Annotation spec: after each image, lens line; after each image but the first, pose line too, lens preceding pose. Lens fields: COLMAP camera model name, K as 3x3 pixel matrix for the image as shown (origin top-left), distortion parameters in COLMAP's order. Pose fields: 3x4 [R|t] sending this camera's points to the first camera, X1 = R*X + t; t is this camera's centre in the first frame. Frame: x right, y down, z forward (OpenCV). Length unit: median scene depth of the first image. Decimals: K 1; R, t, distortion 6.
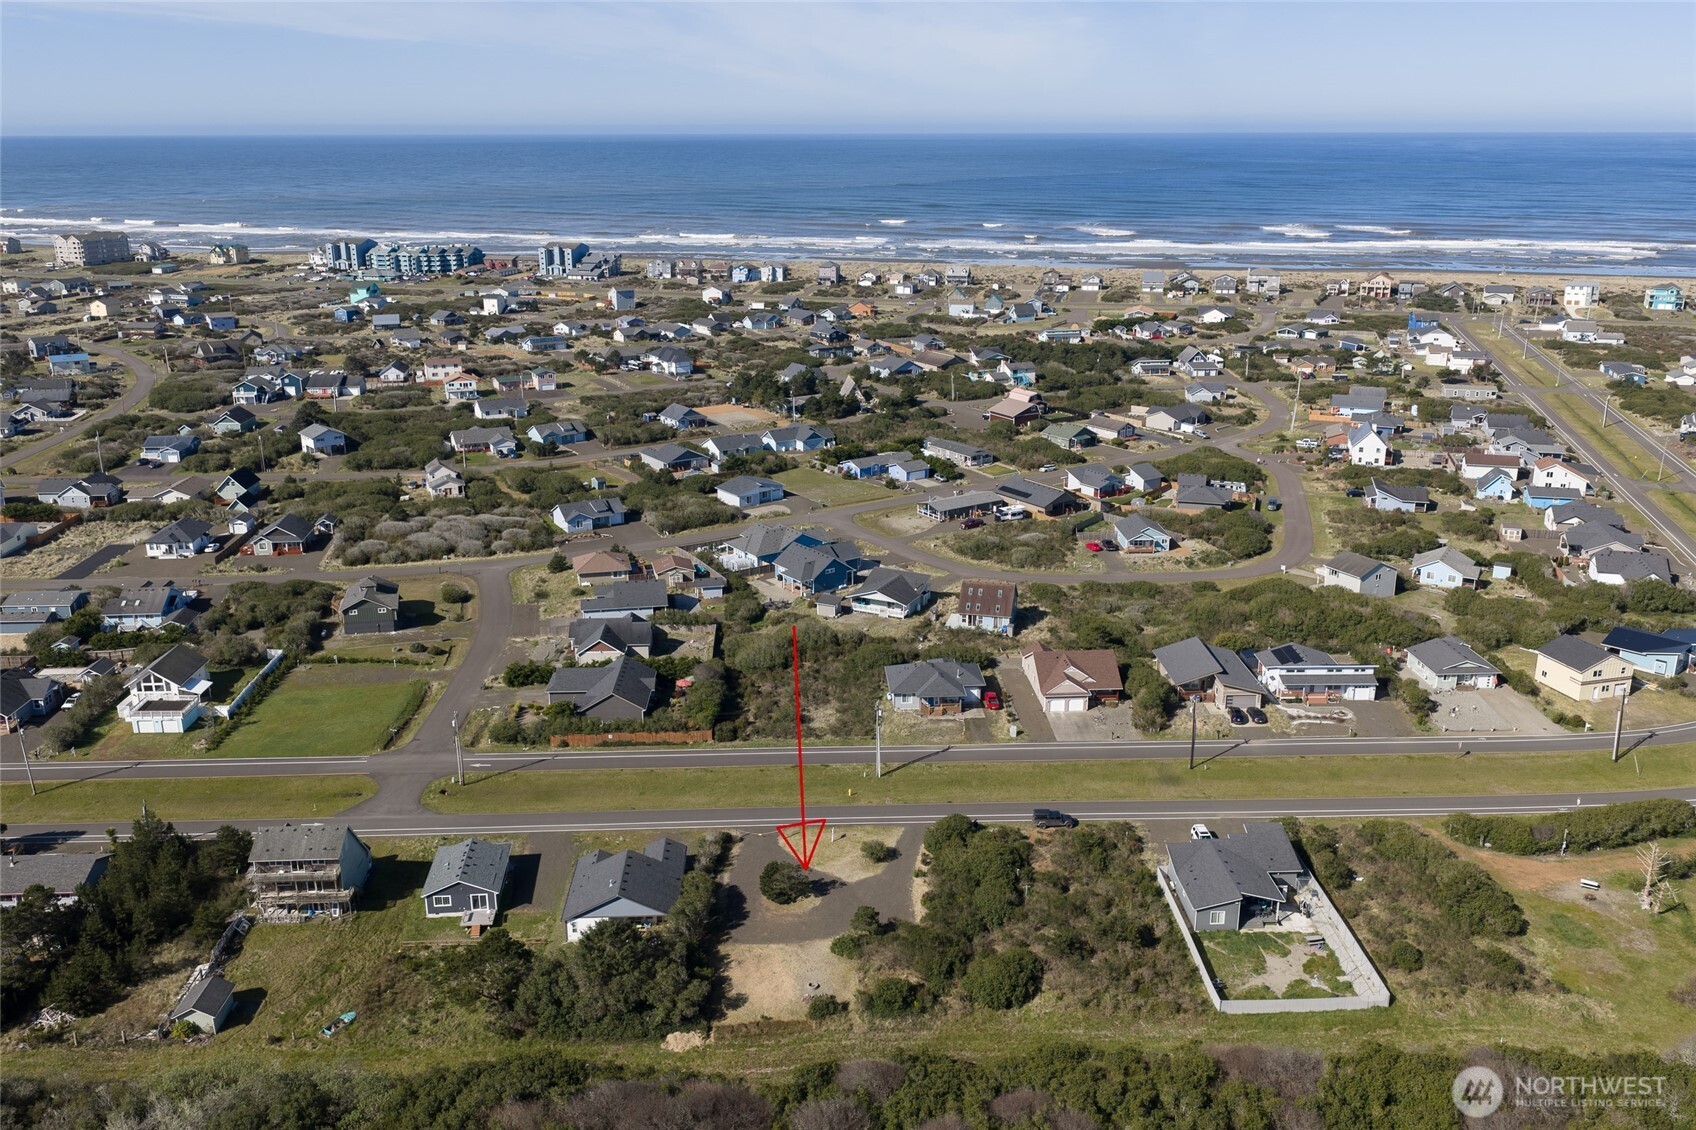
lens RADIAL K [[1398.1, 0, 856.2], [0, 1398.1, 562.3], [0, 0, 1]] dist [0.025156, -0.040213]
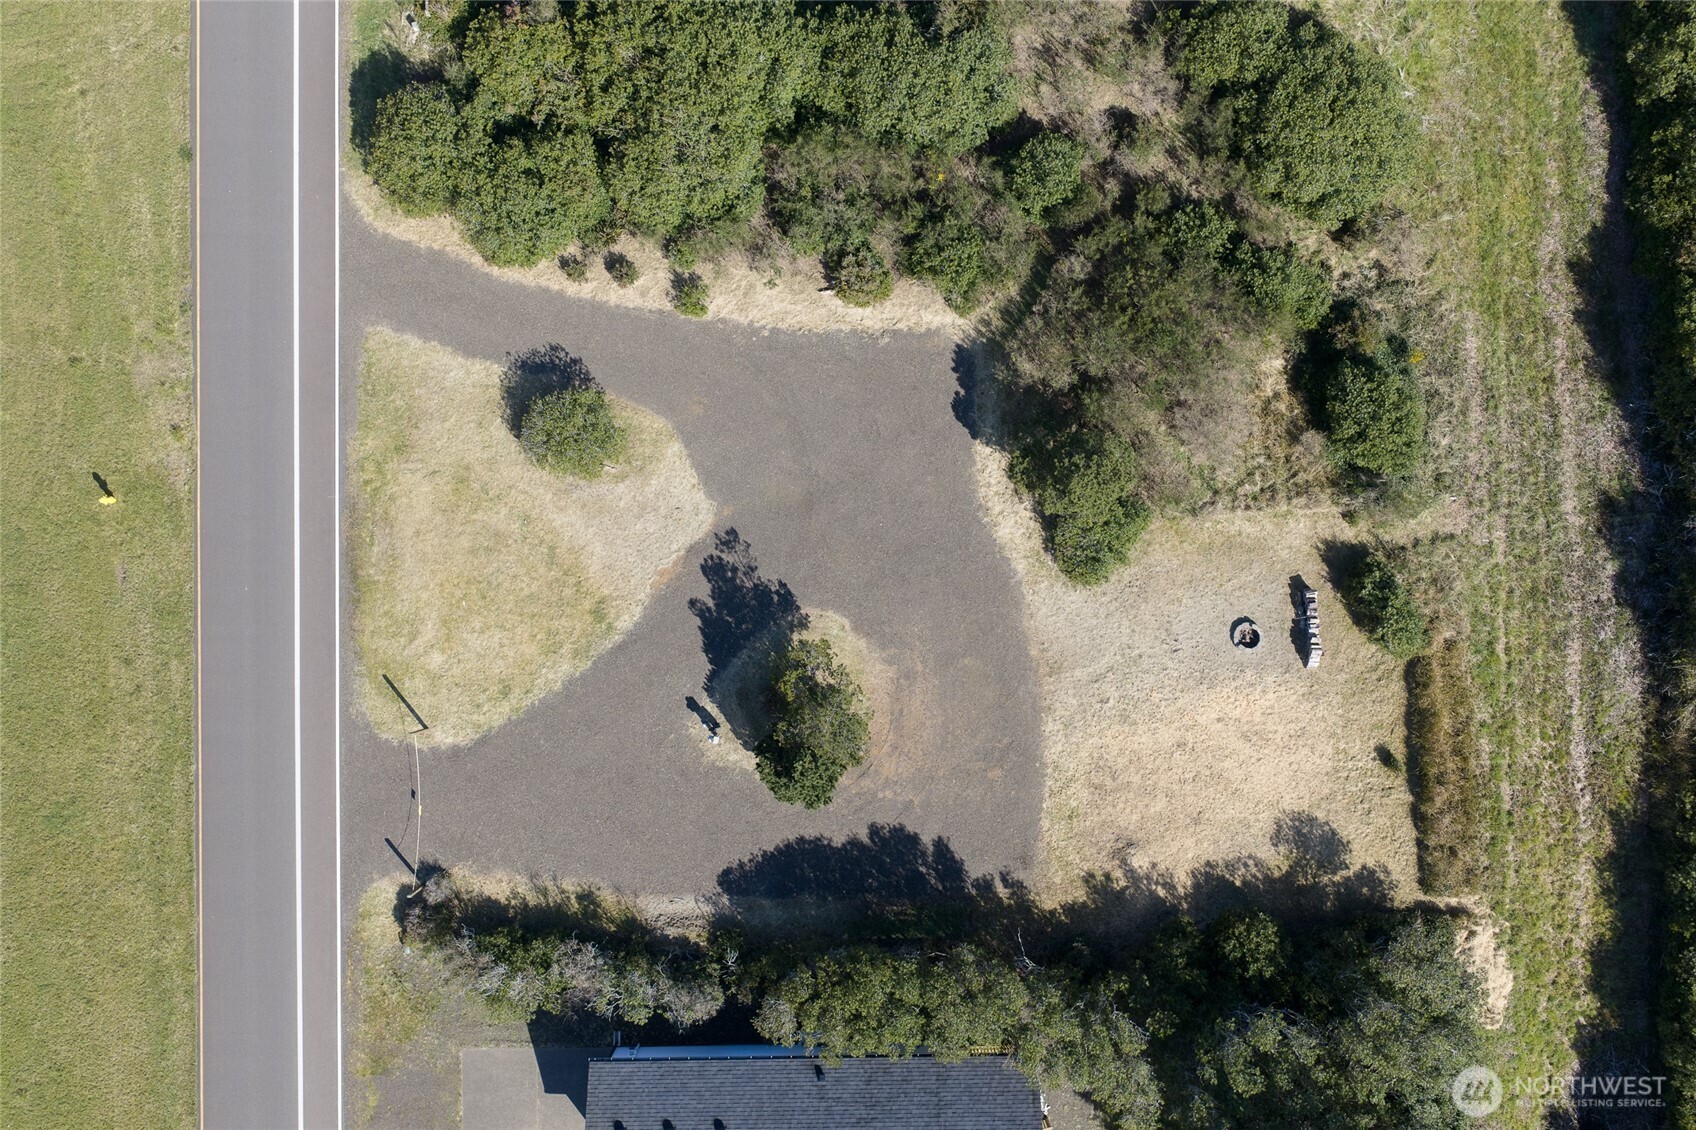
lens RADIAL K [[1397.9, 0, 860.7], [0, 1397.9, 567.2], [0, 0, 1]] dist [0.021865, -0.035626]
pose [[0.036080, -0.999320, 0.007618, -0.010398], [0.301203, 0.018143, 0.953387, -0.039933], [-0.952877, -0.032104, 0.301653, 0.530296]]
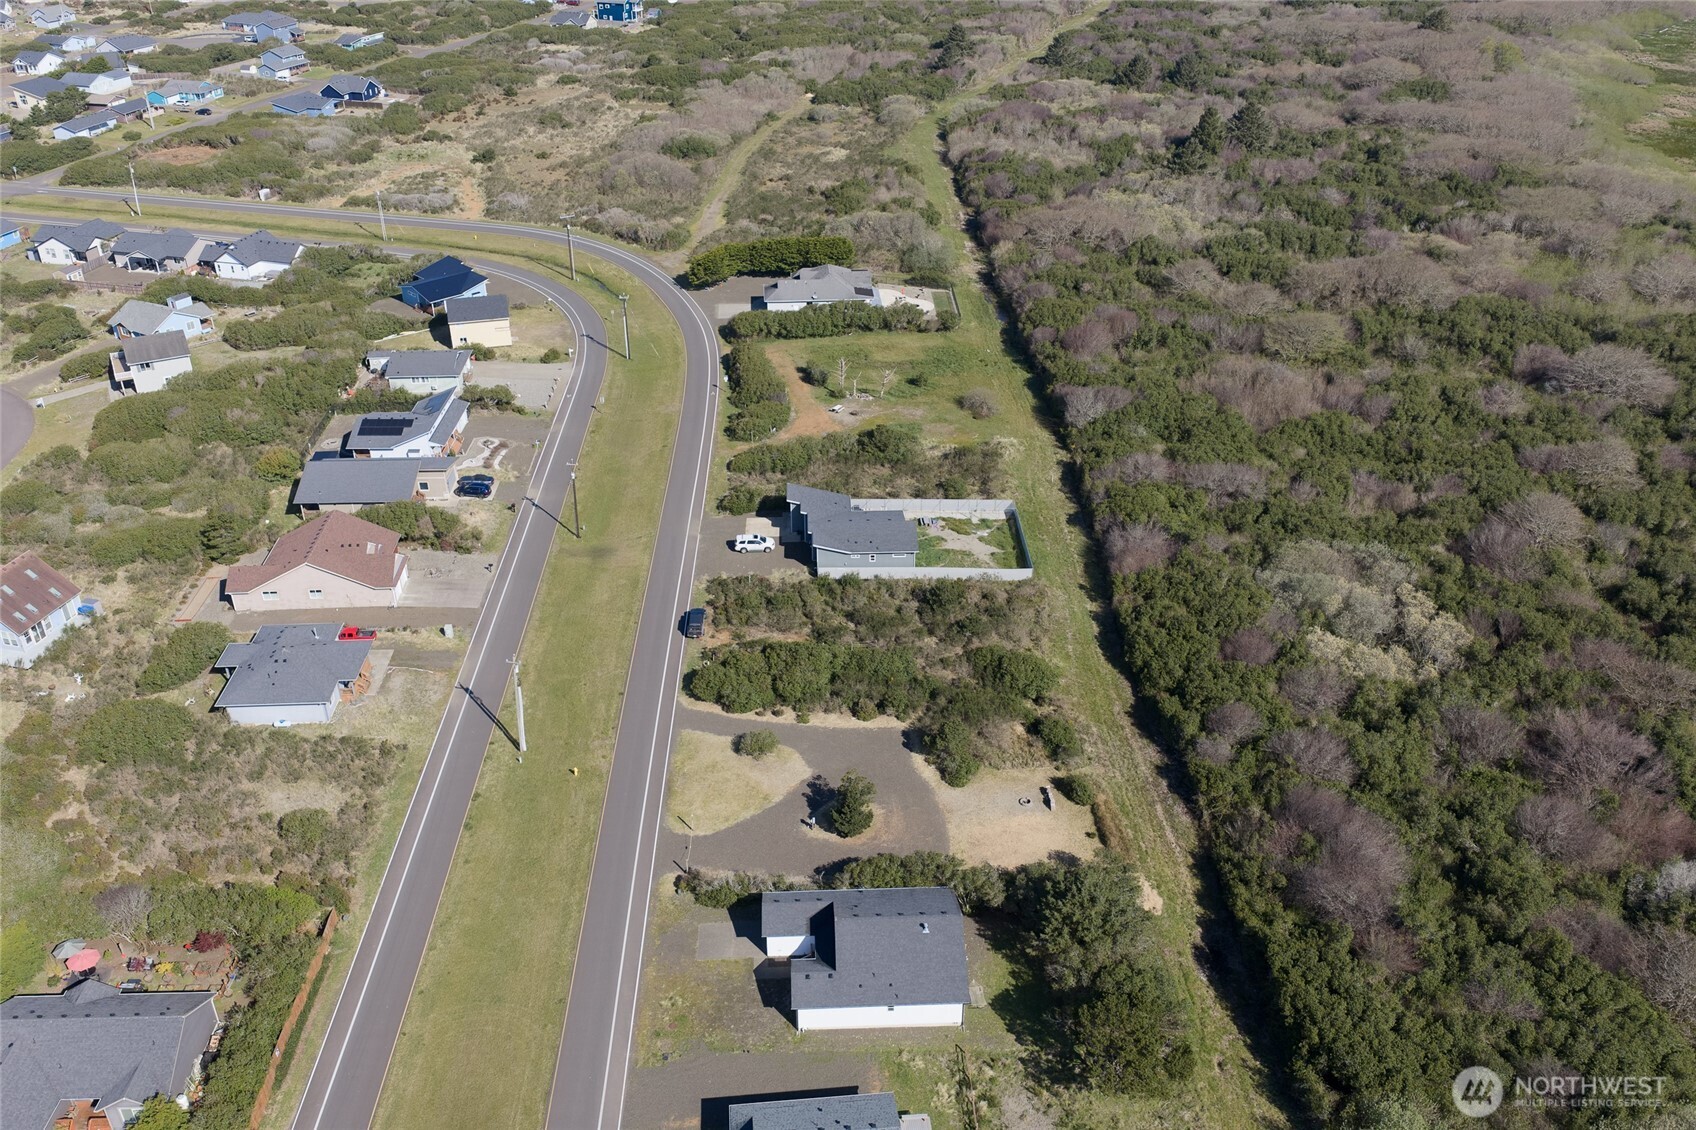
lens RADIAL K [[1398.1, 0, 856.2], [0, 1398.1, 562.3], [0, 0, 1]] dist [0.025156, -0.040213]
pose [[0.006180, -0.498818, 0.866685, -0.396272], [0.297770, 0.828302, 0.474603, -0.154508], [-0.954618, 0.255140, 0.153652, 0.497768]]
